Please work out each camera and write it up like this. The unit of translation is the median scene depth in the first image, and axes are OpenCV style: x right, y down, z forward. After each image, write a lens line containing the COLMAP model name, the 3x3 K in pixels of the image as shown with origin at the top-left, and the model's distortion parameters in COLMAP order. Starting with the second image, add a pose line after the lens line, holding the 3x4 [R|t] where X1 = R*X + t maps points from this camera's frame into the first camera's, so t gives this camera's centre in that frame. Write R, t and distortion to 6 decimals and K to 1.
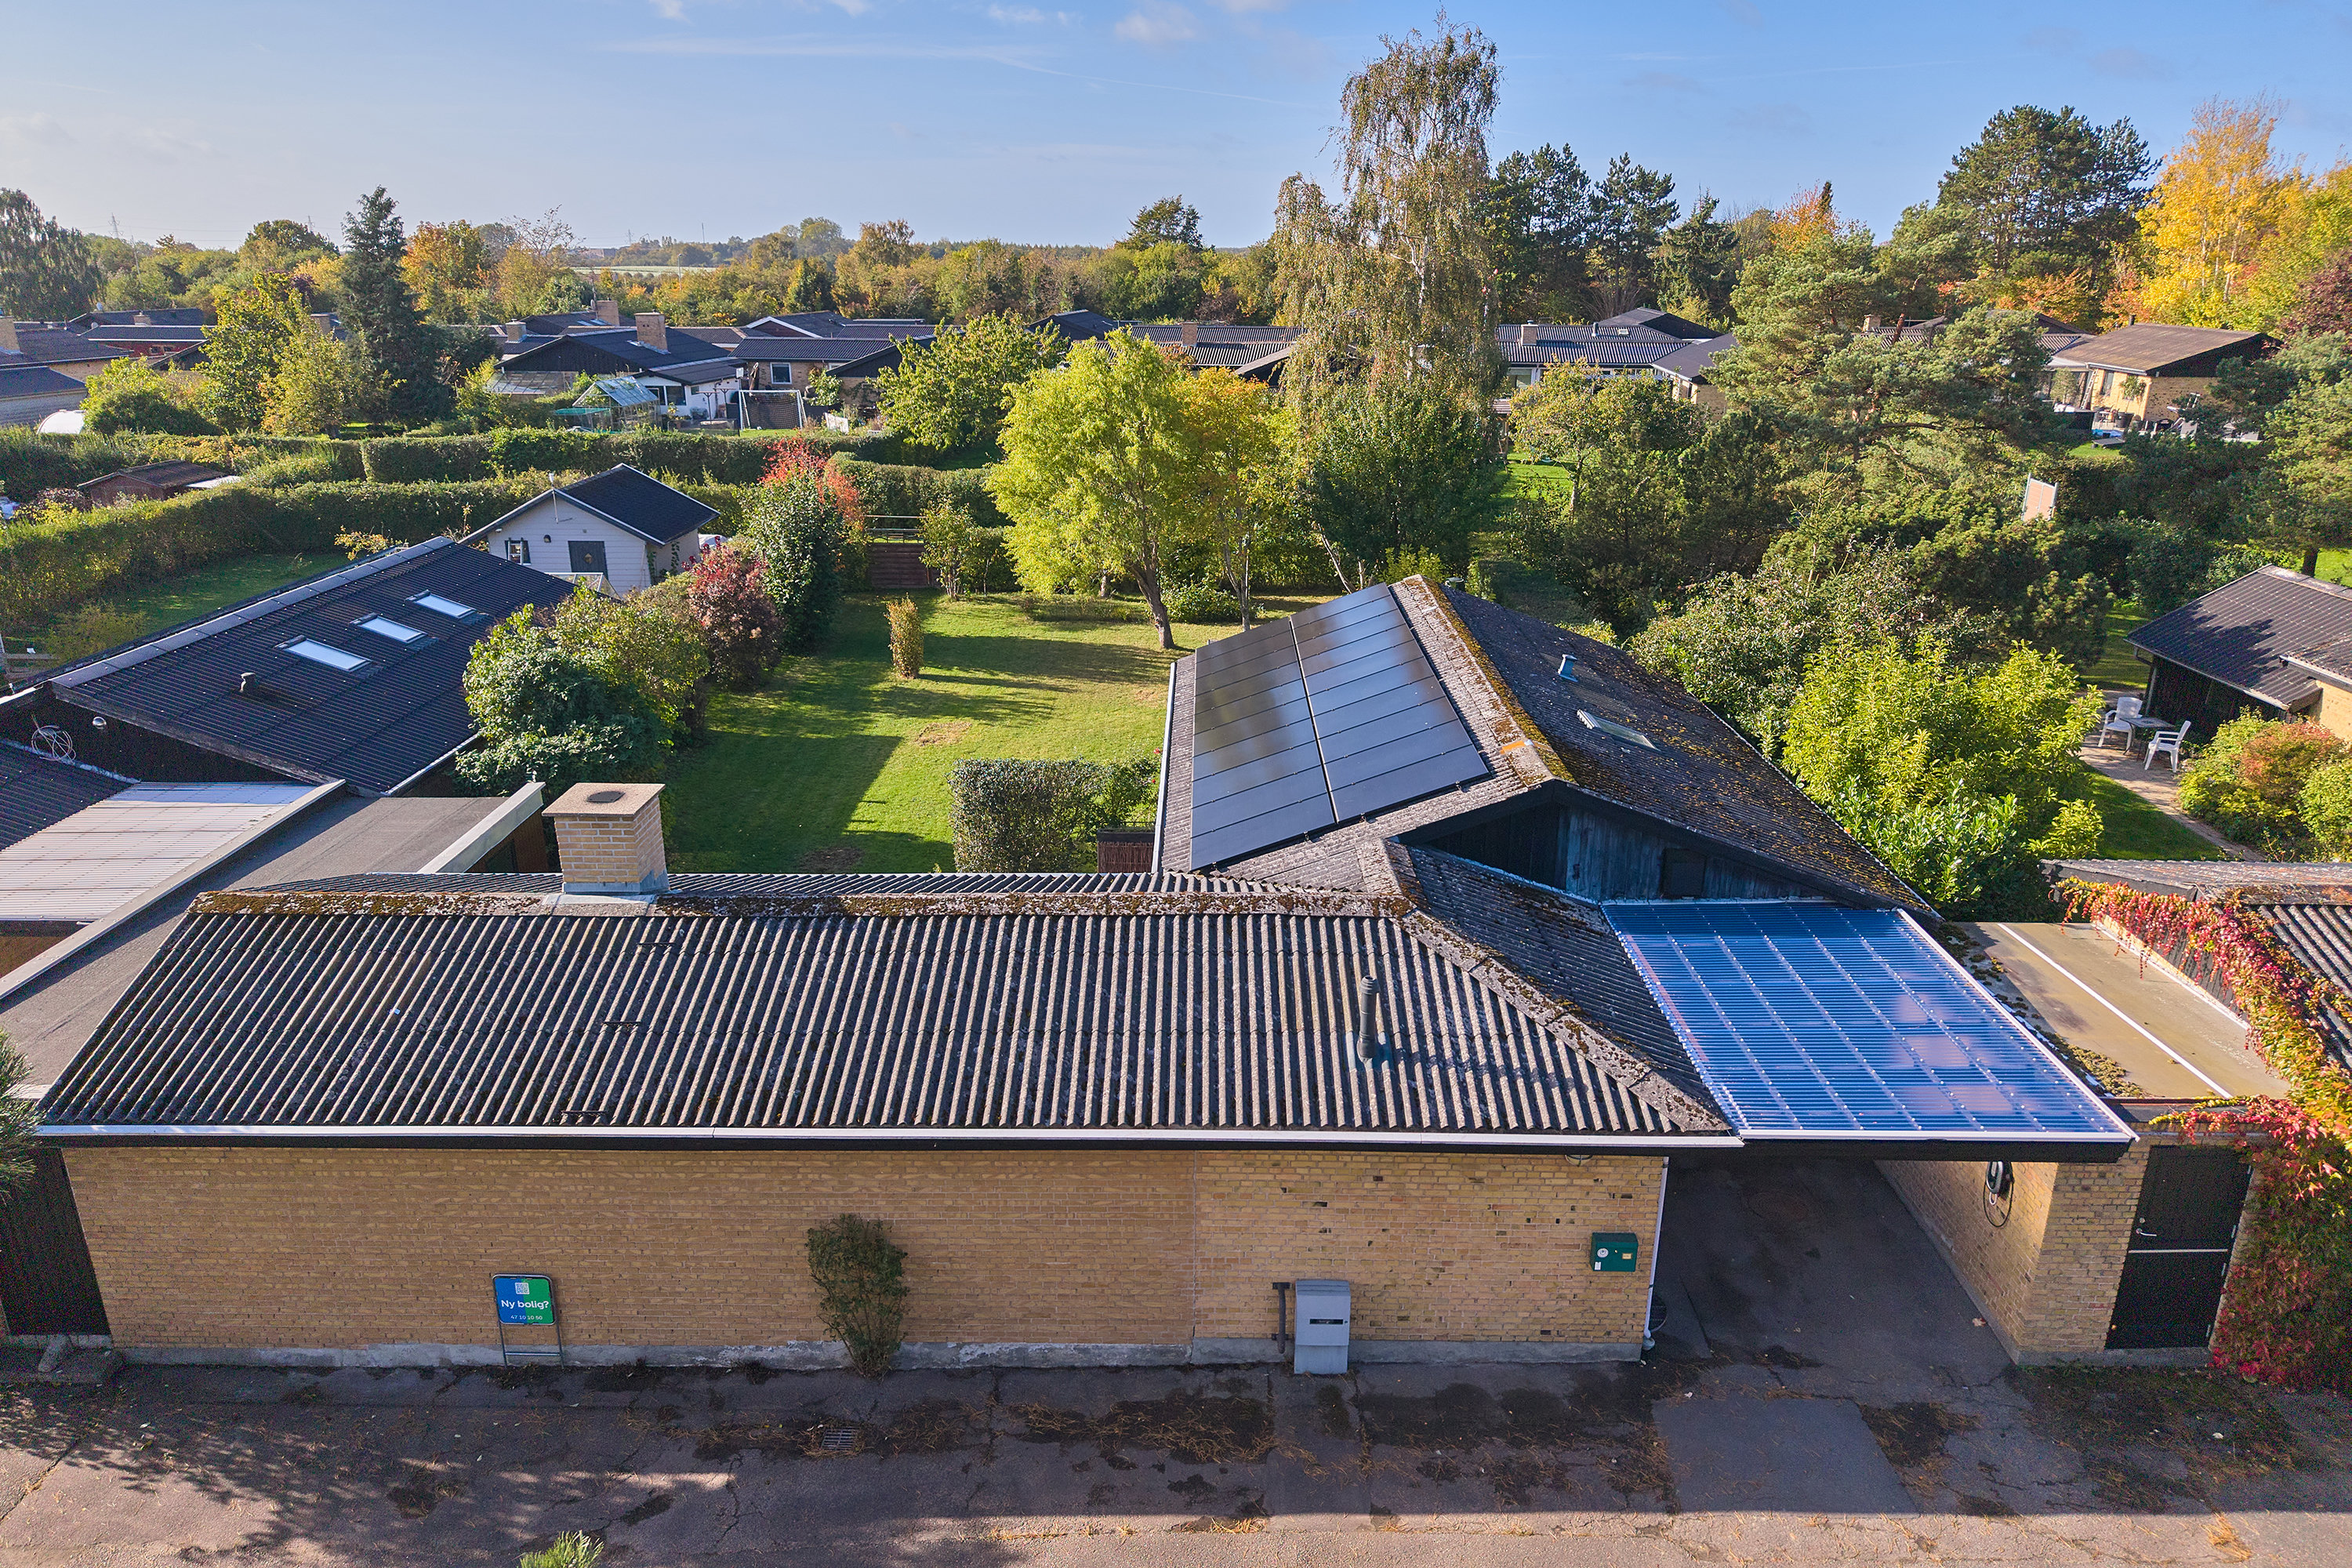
lens RADIAL K [[1629.0, 0, 1175.9], [0, 1629.0, 832.9], [0, 0, 1]] dist [0.009876, 0.003644]
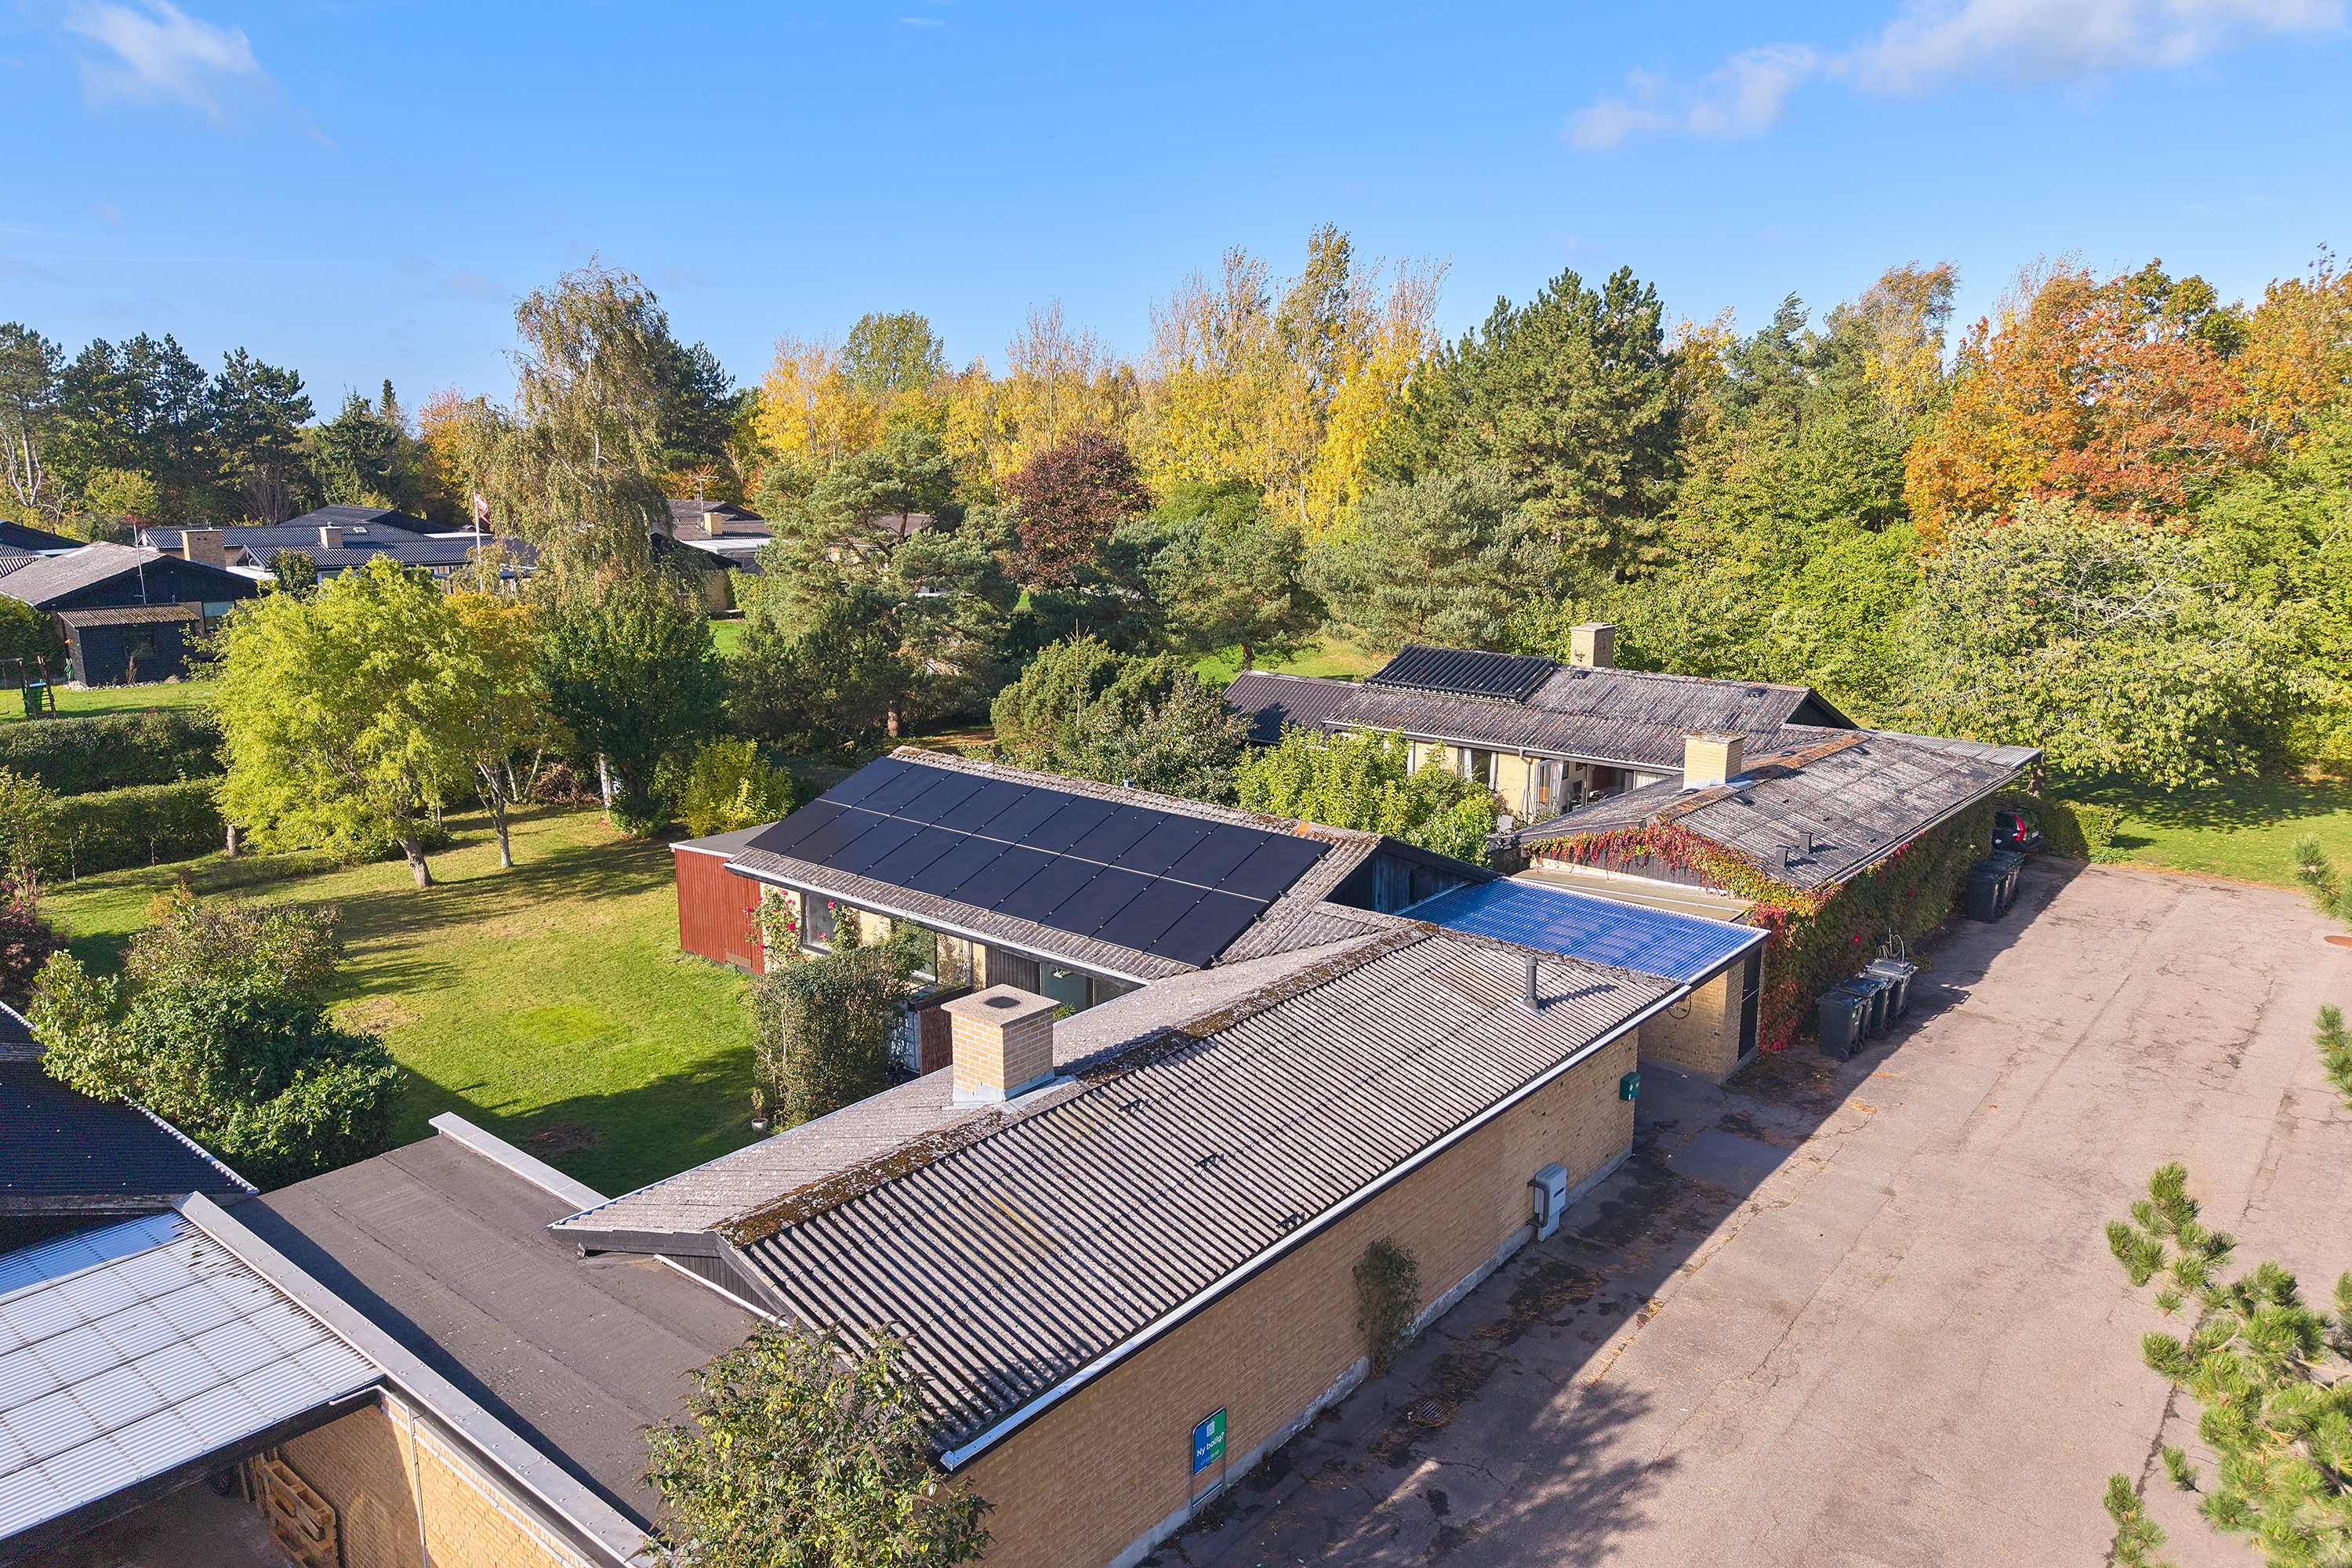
lens RADIAL K [[1685.9, 0, 1176.0], [0, 1685.9, 784.0], [0, 0, 1]] dist [0.000161, -0.004479]
pose [[0.599073, -0.155695, 0.785411, -0.539993], [0.260870, 0.965344, -0.007614, -0.059833], [-0.757006, 0.209451, 0.618928, 0.098828]]
